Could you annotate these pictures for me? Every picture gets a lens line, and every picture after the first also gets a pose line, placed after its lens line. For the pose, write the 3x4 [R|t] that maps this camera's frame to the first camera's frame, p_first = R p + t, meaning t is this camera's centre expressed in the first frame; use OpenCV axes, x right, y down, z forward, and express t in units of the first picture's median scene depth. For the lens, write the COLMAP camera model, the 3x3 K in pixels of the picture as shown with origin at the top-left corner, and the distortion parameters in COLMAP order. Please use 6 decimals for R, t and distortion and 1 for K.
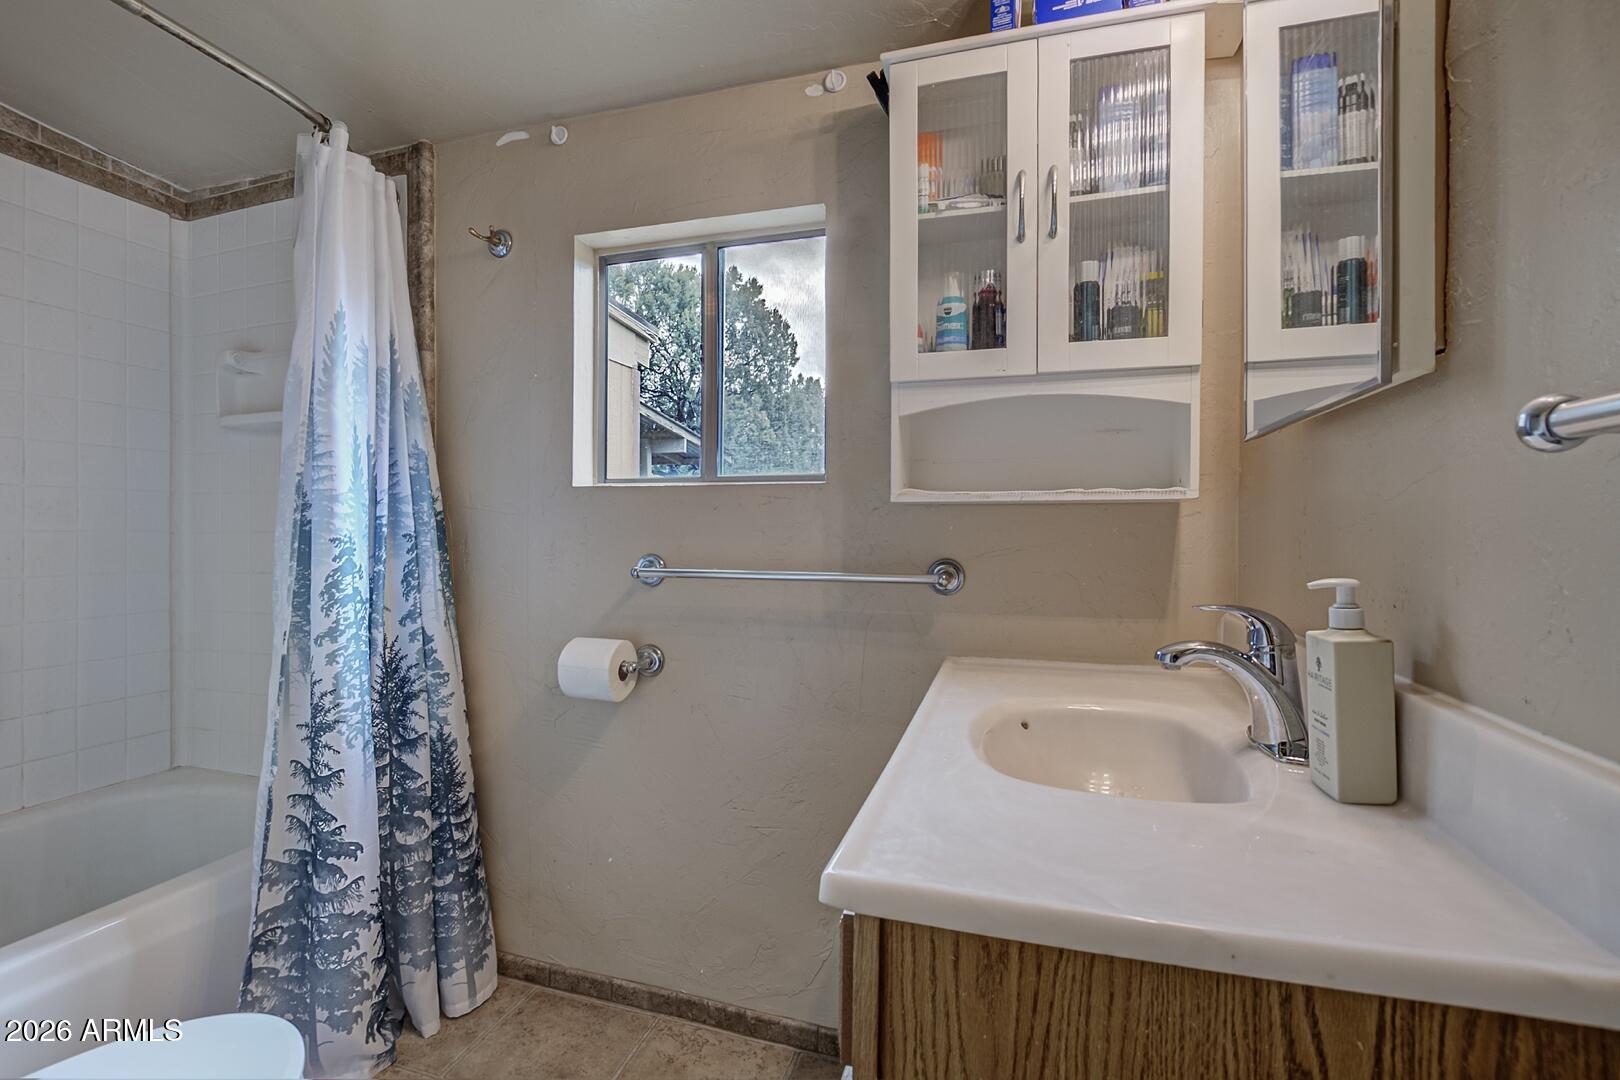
lens RADIAL K [[780.5, 0, 807.1], [0, 780.5, 536.7], [0, 0, 1]] dist [-0.013035, -0.000304]
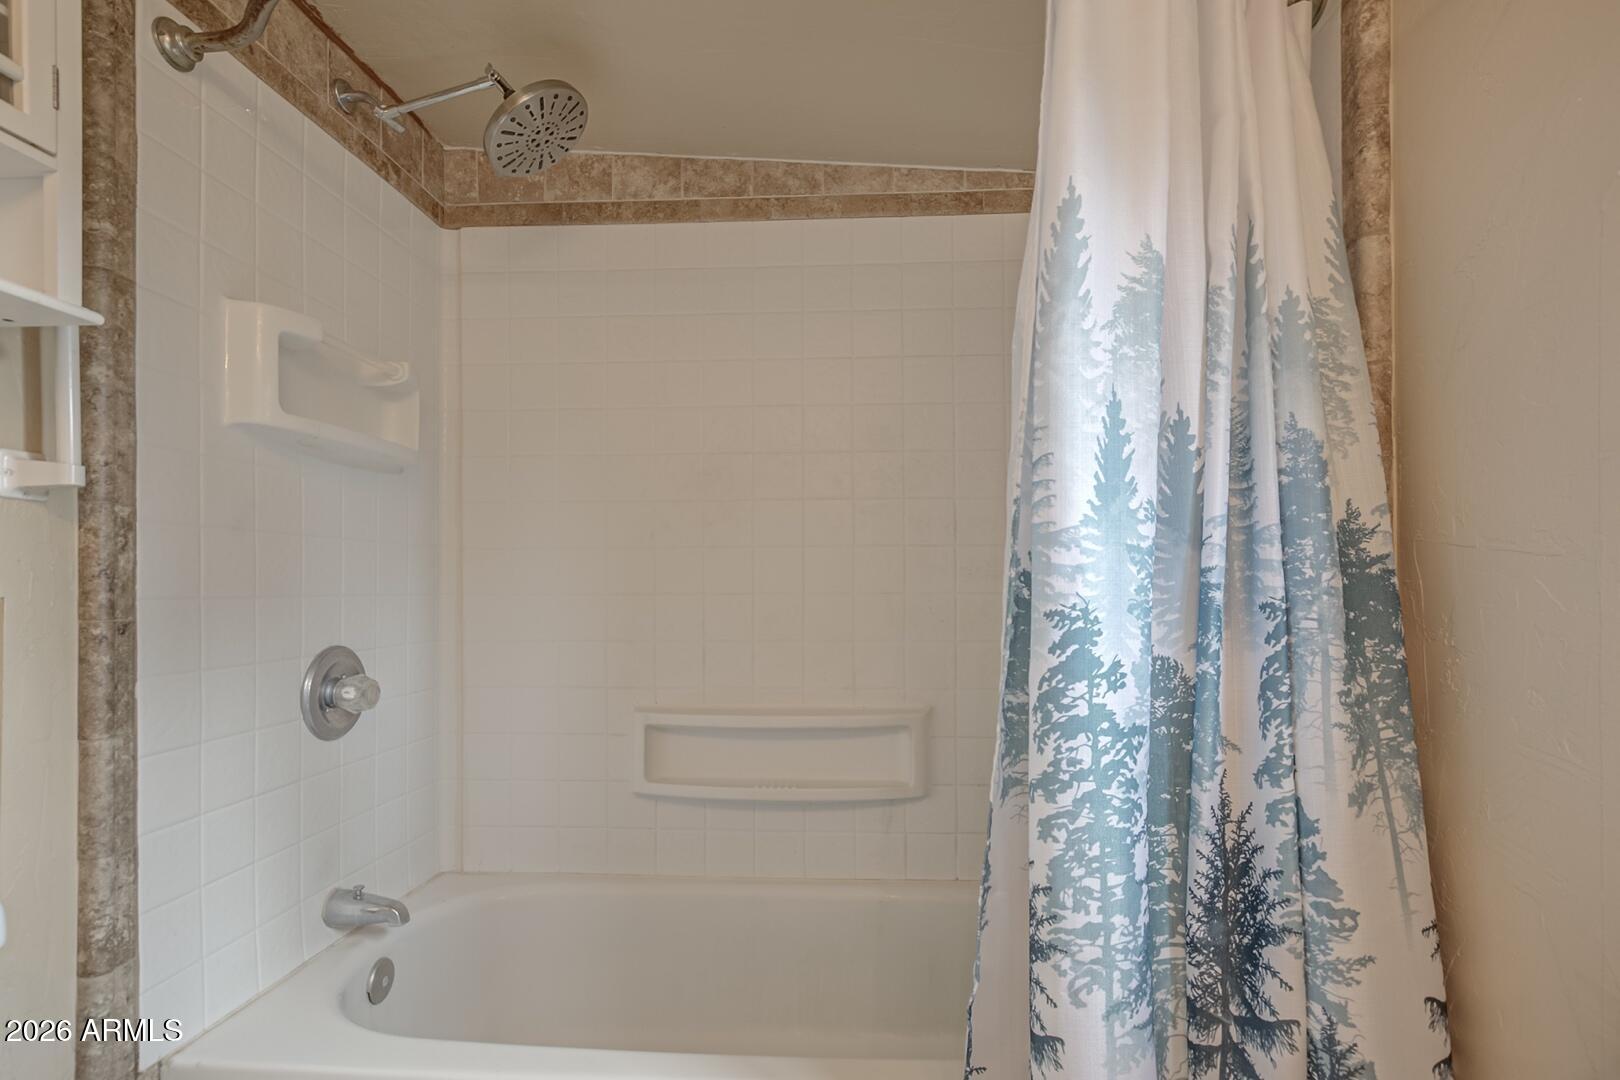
lens RADIAL K [[780.5, 0, 837.1], [0, 780.5, 592.5], [0, 0, 1]] dist [-0.013035, -0.000304]
pose [[0.218756, -0.001778, -0.975778, -0.089717], [-0.005446, 0.999981, -0.003043, -0.007686], [0.975764, 0.005980, 0.218742, 0.627429]]
